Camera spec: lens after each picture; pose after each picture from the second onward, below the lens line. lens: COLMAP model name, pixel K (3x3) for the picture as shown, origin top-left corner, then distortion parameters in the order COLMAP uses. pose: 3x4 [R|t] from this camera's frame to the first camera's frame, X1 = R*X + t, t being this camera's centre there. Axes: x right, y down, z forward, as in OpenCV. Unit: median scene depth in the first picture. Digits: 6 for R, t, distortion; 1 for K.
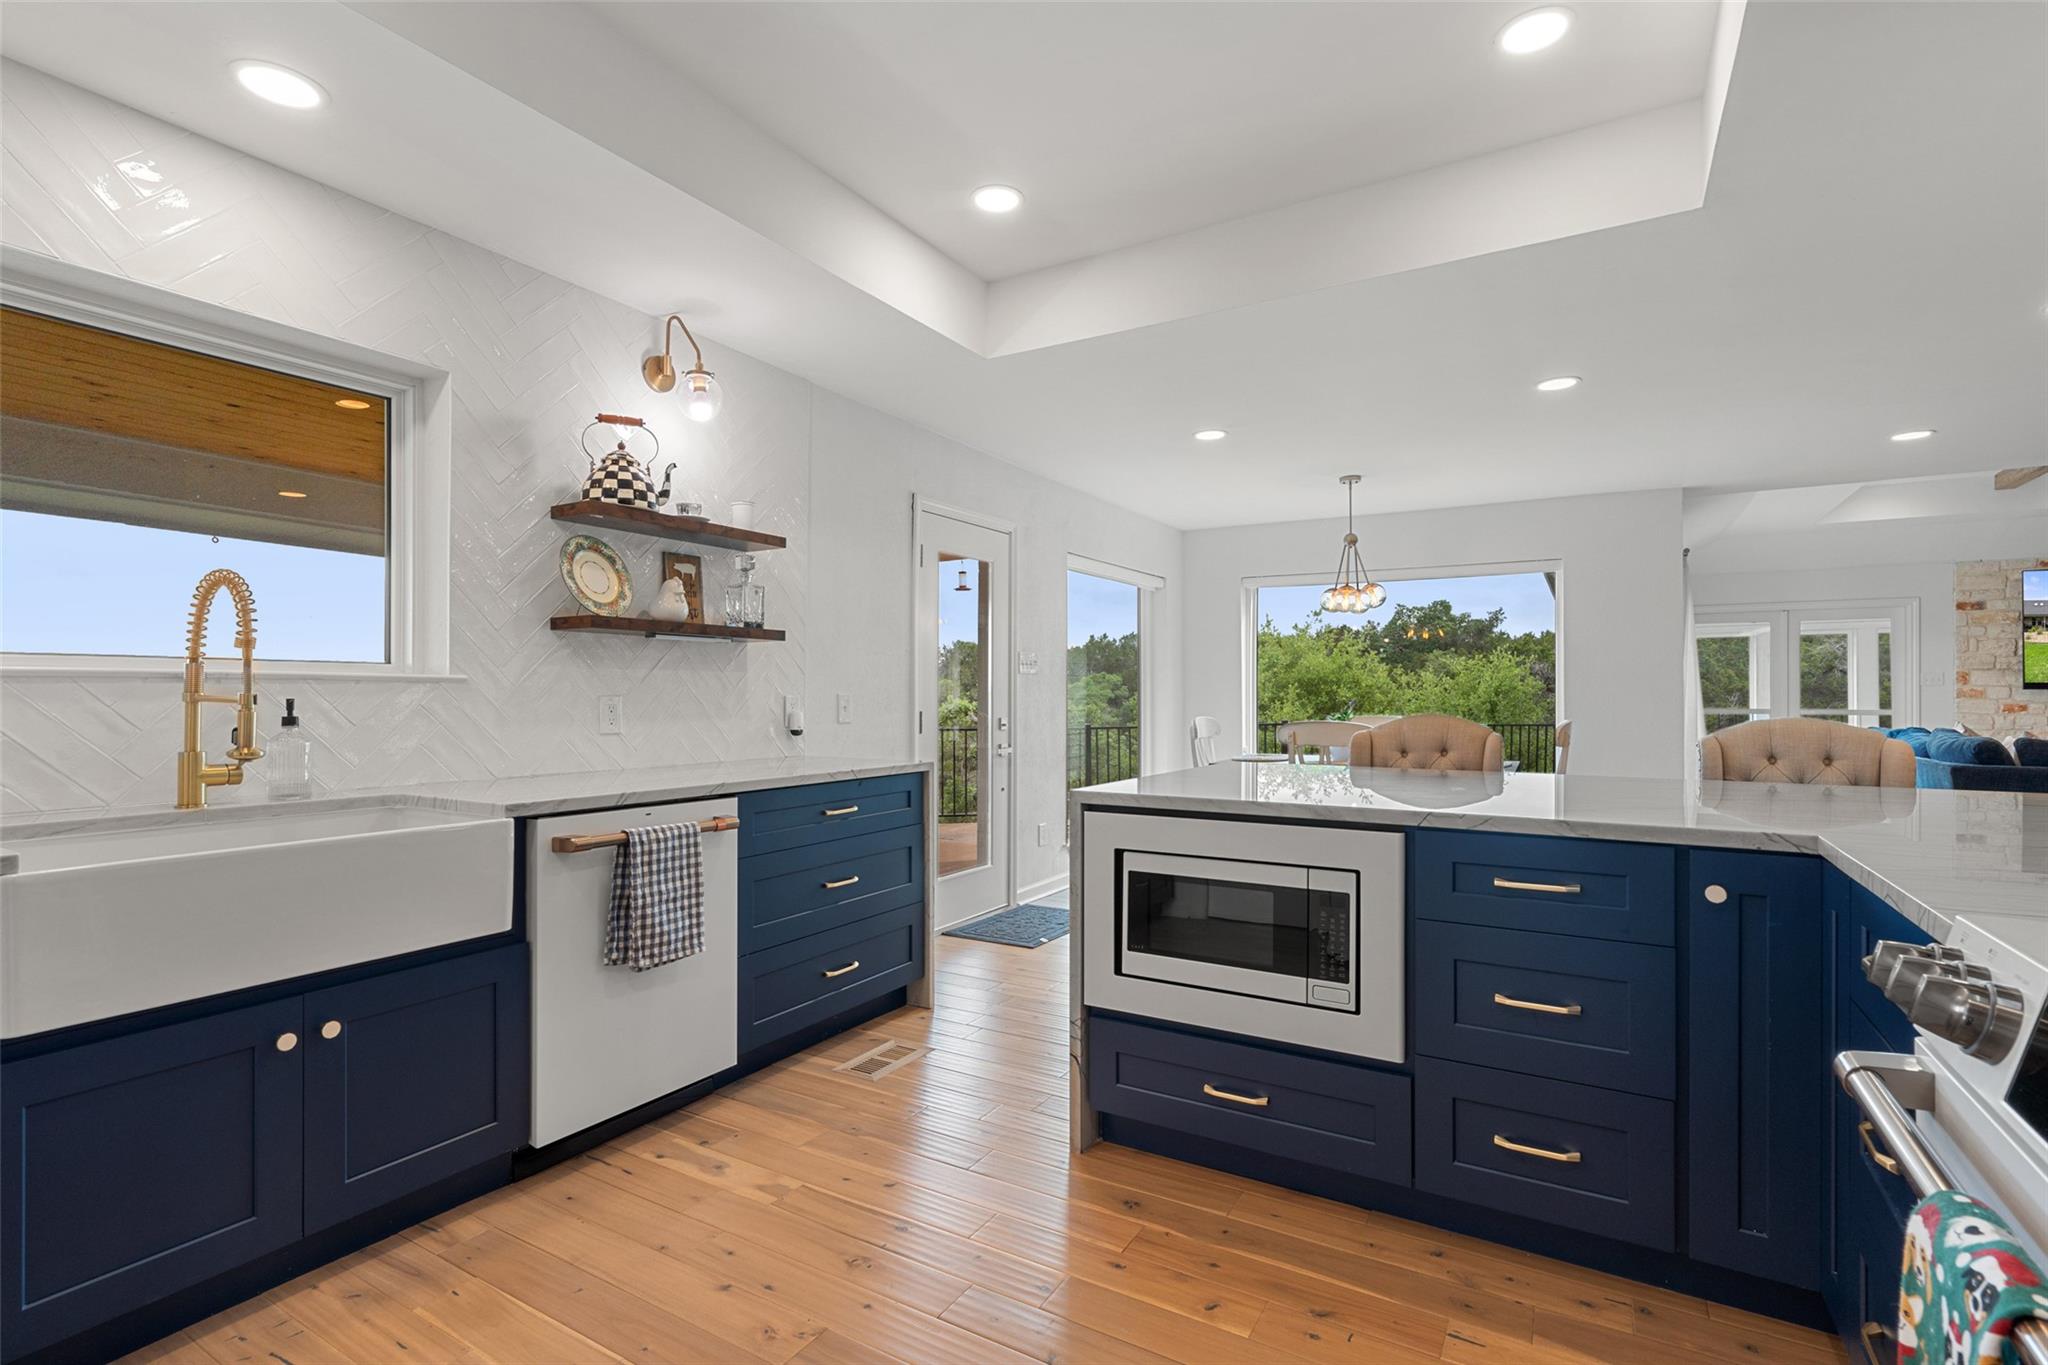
lens RADIAL K [[963.3, 0, 1018.7], [0, 963.3, 689.1], [0, 0, 1]] dist [0.003131, 0.000370]
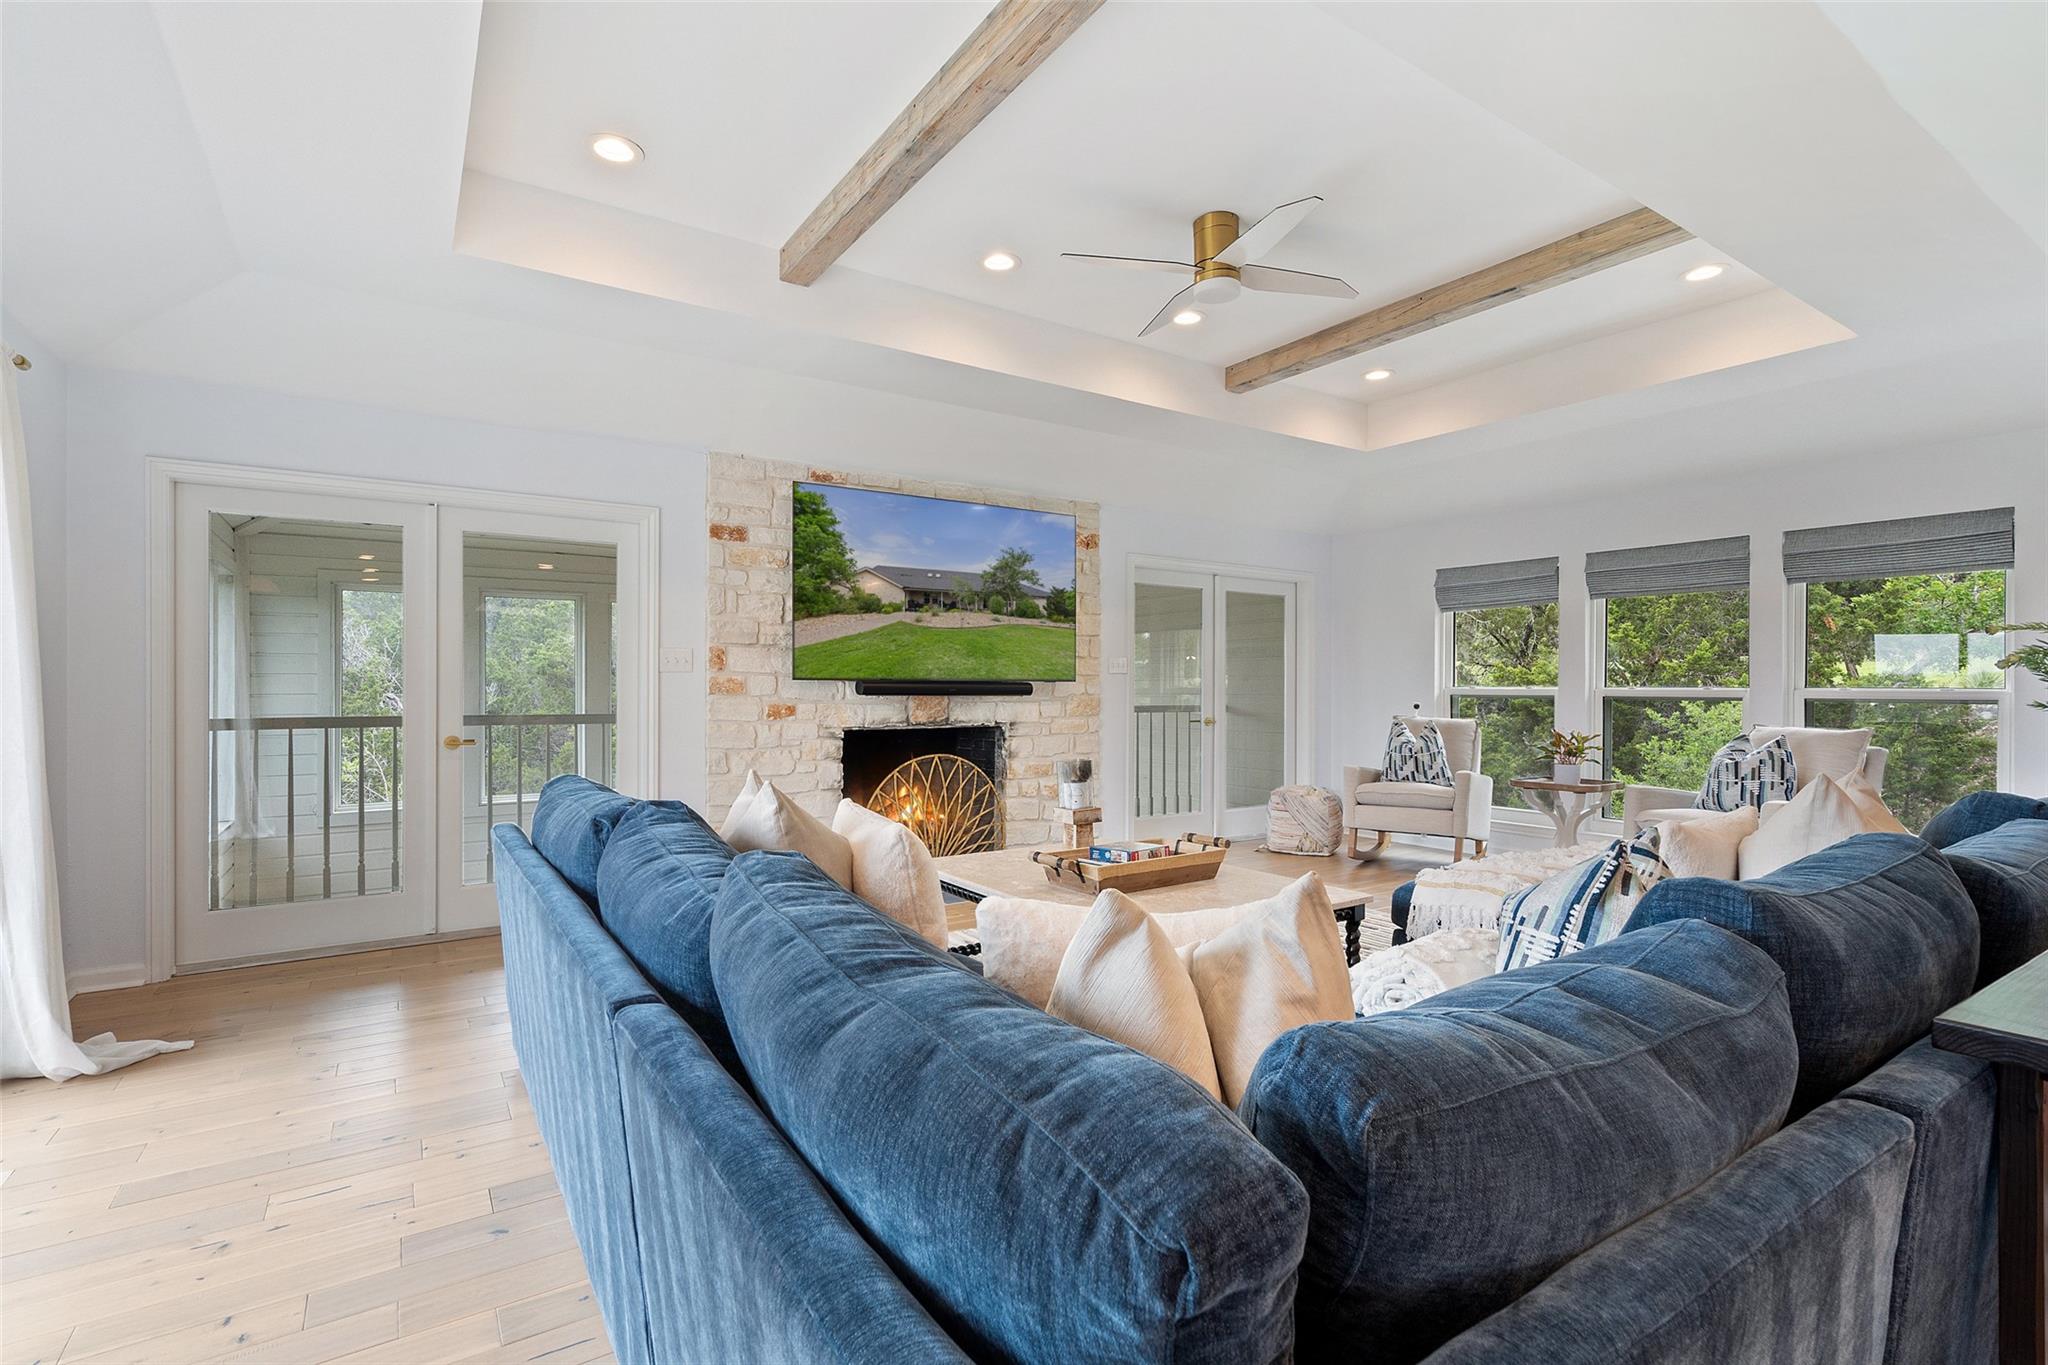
lens RADIAL K [[944.0, 0, 1020.1], [0, 944.0, 695.8], [0, 0, 1]] dist [0.003135, 0.000603]
pose [[0.426750, -0.006205, 0.904349, 1.665202], [-0.009324, 0.999893, 0.011261, 0.006468], [-0.904322, -0.013238, 0.426646, 1.821664]]
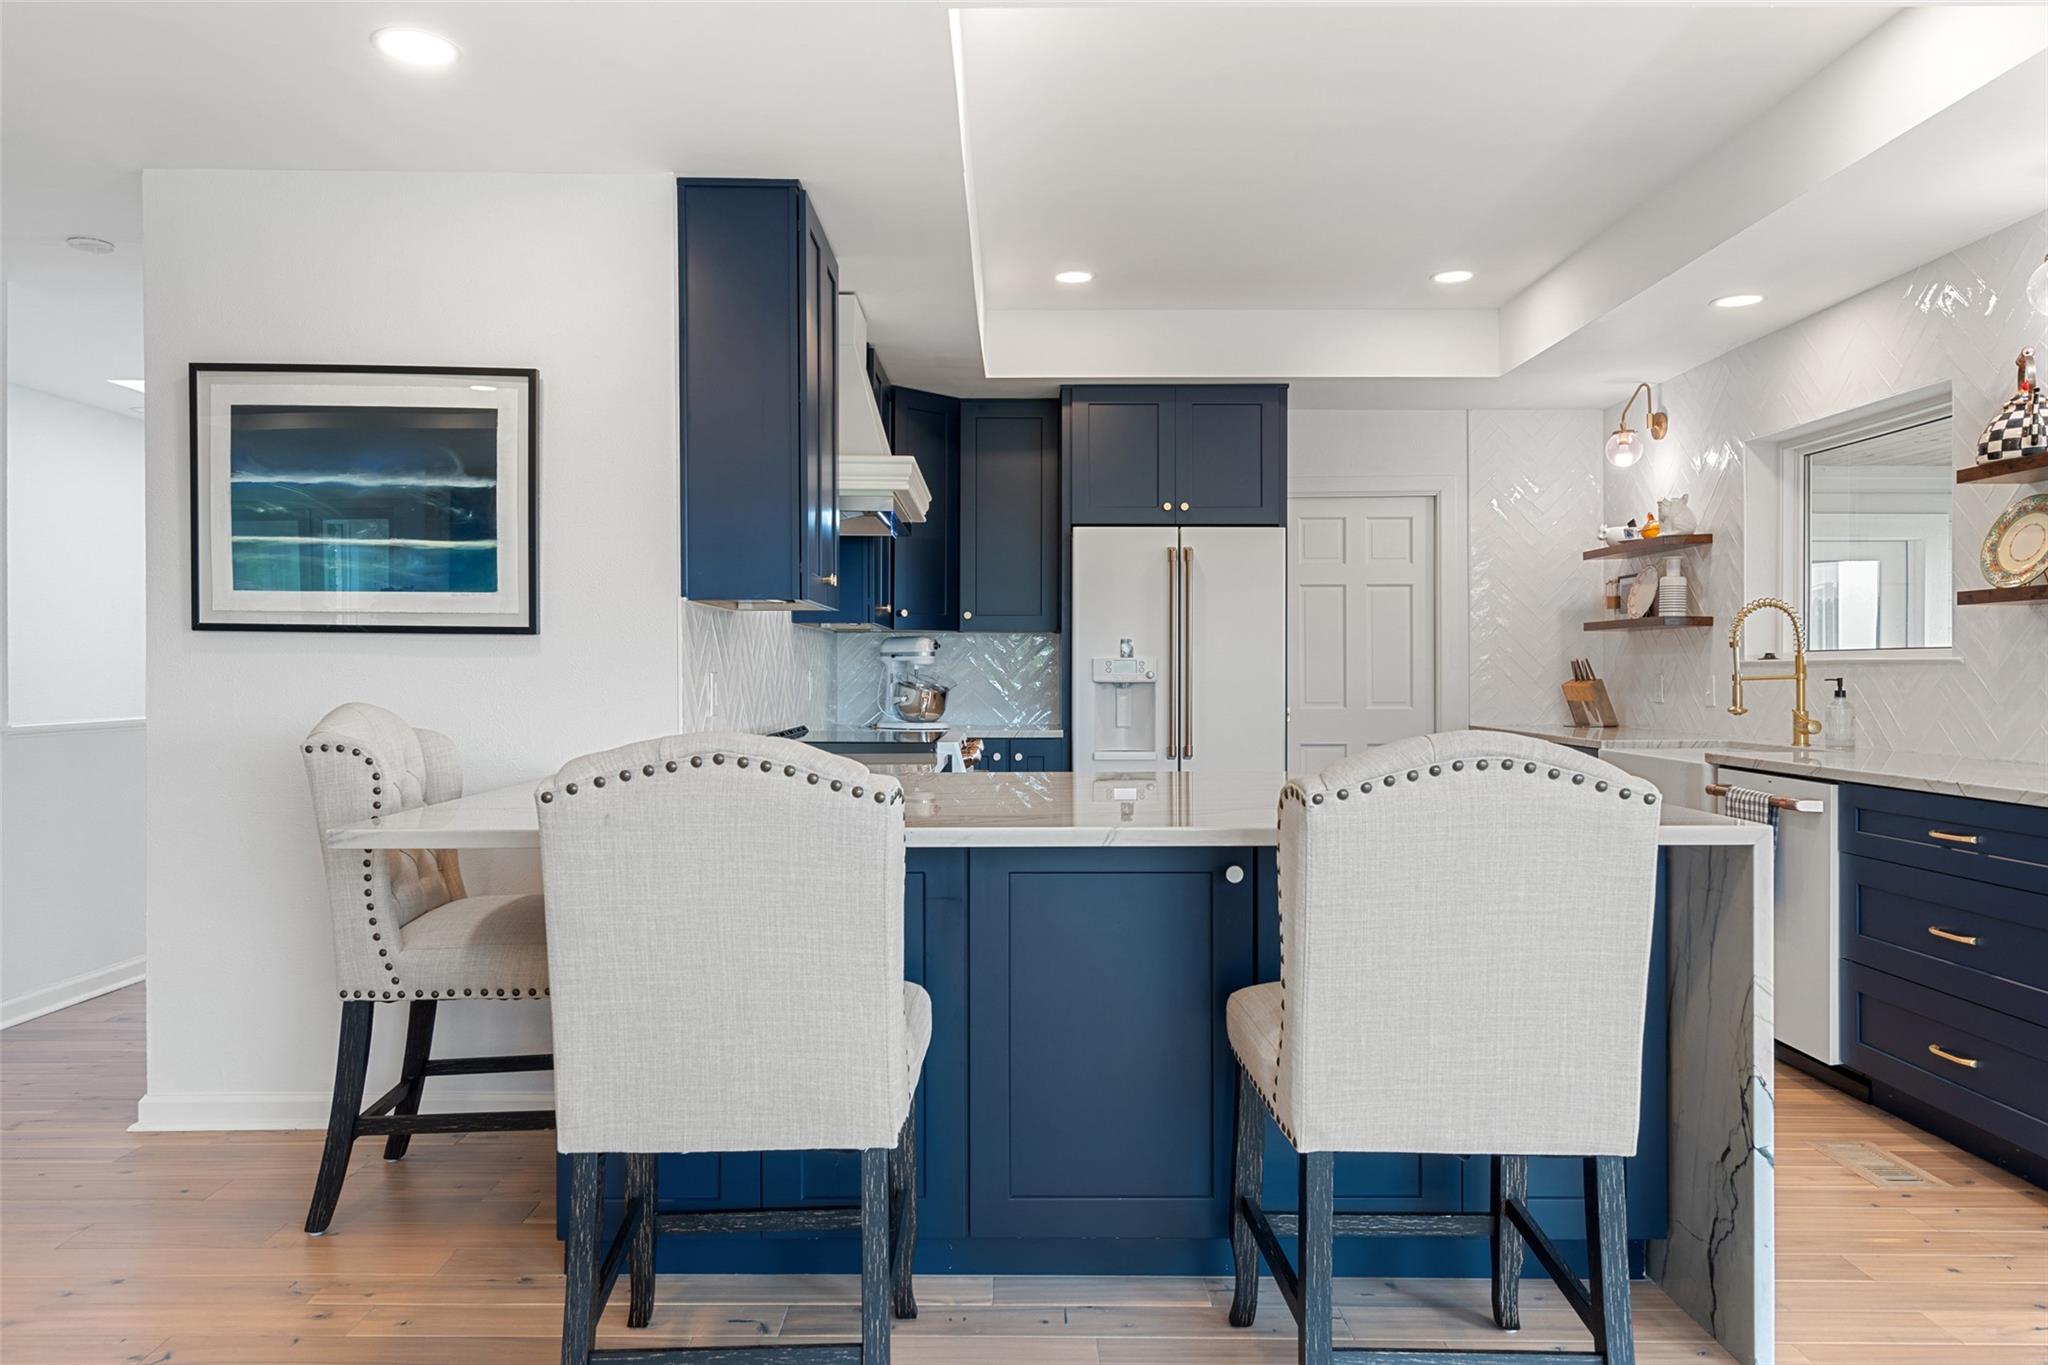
lens RADIAL K [[1390.2, 0, 1016.4], [0, 1390.2, 675.5], [0, 0, 1]] dist [0.009936, 0.000719]
pose [[-0.859242, 0.000907, -0.511569, 0.990646], [0.001530, 0.999999, -0.000796, 0.005130], [0.511567, -0.001467, -0.859242, 1.625997]]
